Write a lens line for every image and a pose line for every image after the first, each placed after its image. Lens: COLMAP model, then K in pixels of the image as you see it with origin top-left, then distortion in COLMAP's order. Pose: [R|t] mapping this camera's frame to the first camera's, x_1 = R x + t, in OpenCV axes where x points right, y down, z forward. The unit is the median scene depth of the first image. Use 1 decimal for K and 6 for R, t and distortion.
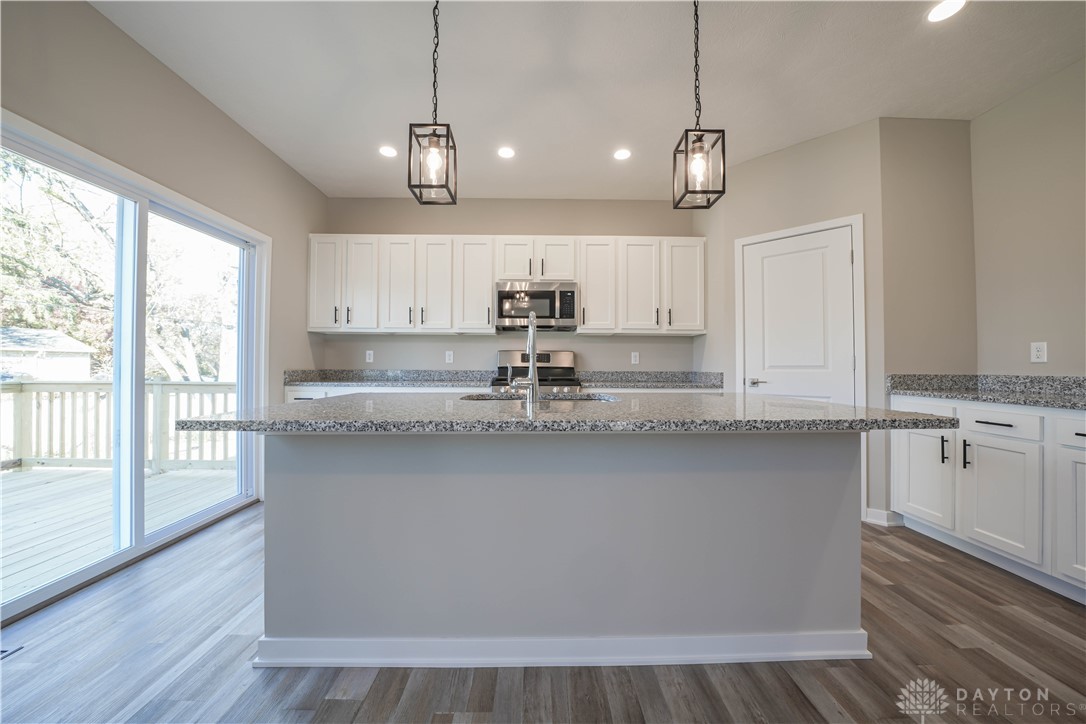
lens RADIAL K [[378.3, 0, 543.0], [0, 378.3, 362.0], [0, 0, 1]] dist [-0.026246, 0.000223]
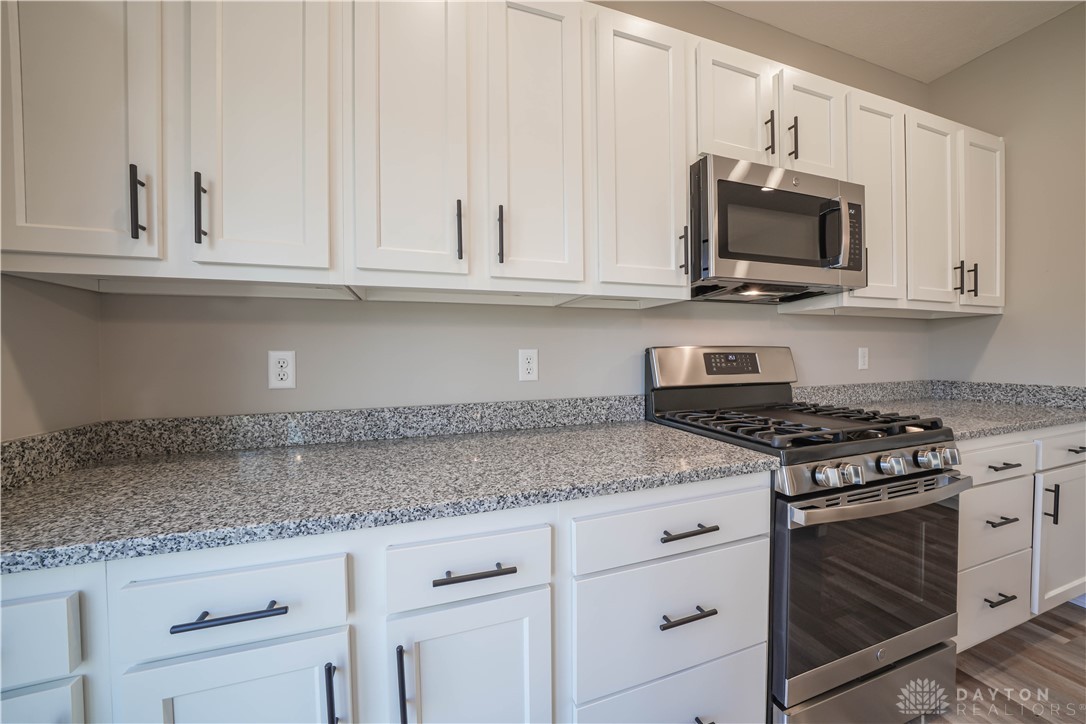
lens RADIAL K [[378.3, 0, 543.0], [0, 378.3, 362.0], [0, 0, 1]] dist [-0.026246, 0.000223]
pose [[0.953051, -0.021020, 0.302081, -0.374400], [0.012661, 0.999482, 0.029602, -0.029063], [-0.302546, -0.024388, 0.952823, 0.692089]]
